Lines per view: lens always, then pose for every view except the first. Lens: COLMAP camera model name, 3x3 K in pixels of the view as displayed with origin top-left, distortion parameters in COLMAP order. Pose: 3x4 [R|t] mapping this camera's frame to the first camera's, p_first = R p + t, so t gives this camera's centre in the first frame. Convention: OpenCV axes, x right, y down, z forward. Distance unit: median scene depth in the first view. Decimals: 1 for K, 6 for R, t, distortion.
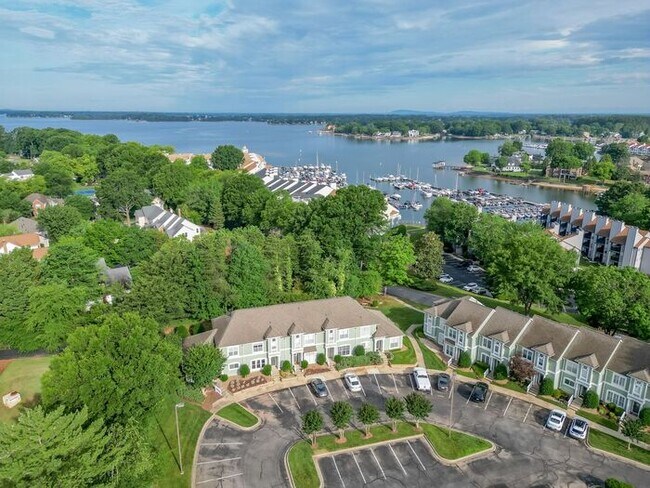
lens RADIAL K [[457.0, 0, 325.7], [0, 457.0, 241.6], [0, 0, 1]] dist [0.080513, -0.077207]
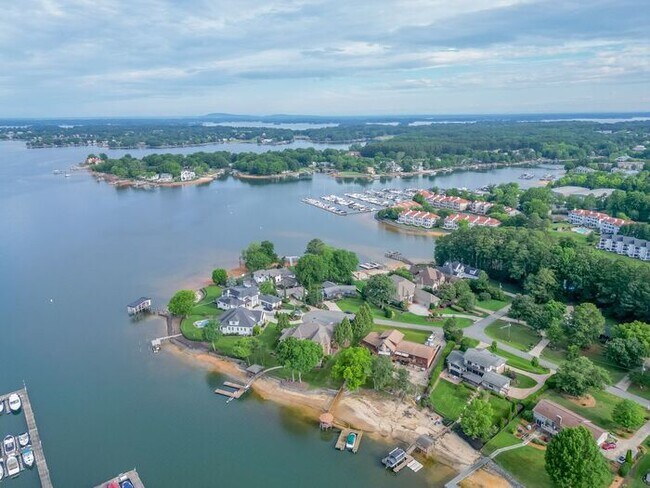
lens RADIAL K [[455.4, 0, 325.4], [0, 455.4, 247.2], [0, 0, 1]] dist [0.075017, -0.068433]
pose [[0.929819, -0.115240, 0.349508, 1.585320], [0.112386, 0.993256, 0.028509, -1.376402], [-0.350436, 0.012772, 0.936500, 1.951617]]
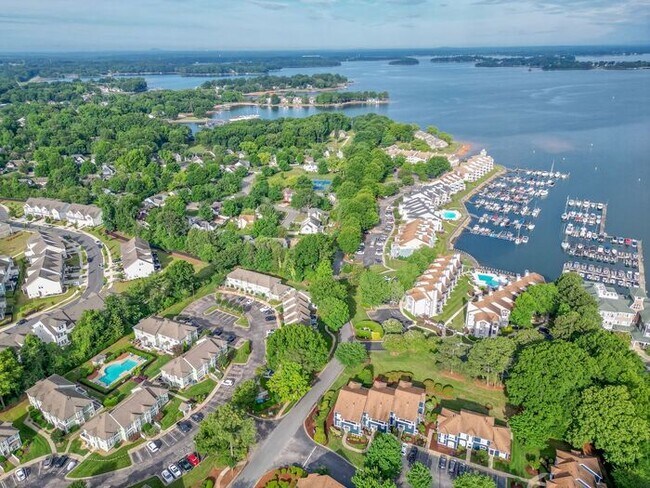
lens RADIAL K [[455.4, 0, 325.4], [0, 455.4, 247.2], [0, 0, 1]] dist [0.075017, -0.068433]
pose [[0.682257, 0.281941, -0.674563, 2.294196], [-0.185305, 0.959209, 0.213494, -0.771422], [0.707240, -0.020658, 0.706672, -0.790143]]
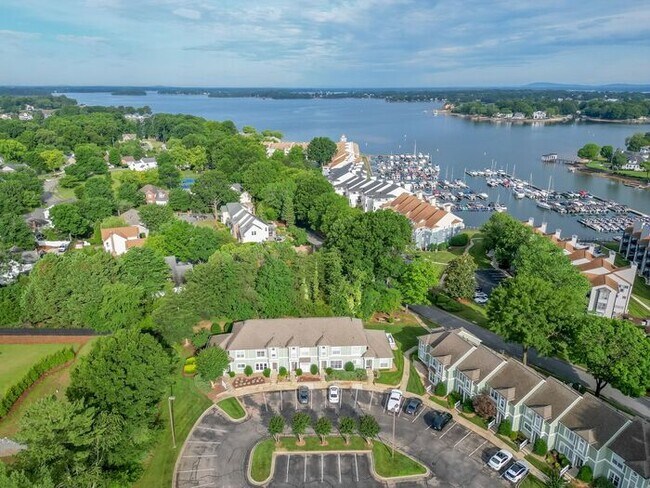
lens RADIAL K [[455.4, 0, 325.4], [0, 455.4, 247.2], [0, 0, 1]] dist [0.075017, -0.068433]
pose [[0.967736, 0.080294, -0.238830, 0.273421], [-0.065303, 0.995404, 0.070043, -0.139149], [0.243356, -0.052187, 0.968532, -0.107152]]
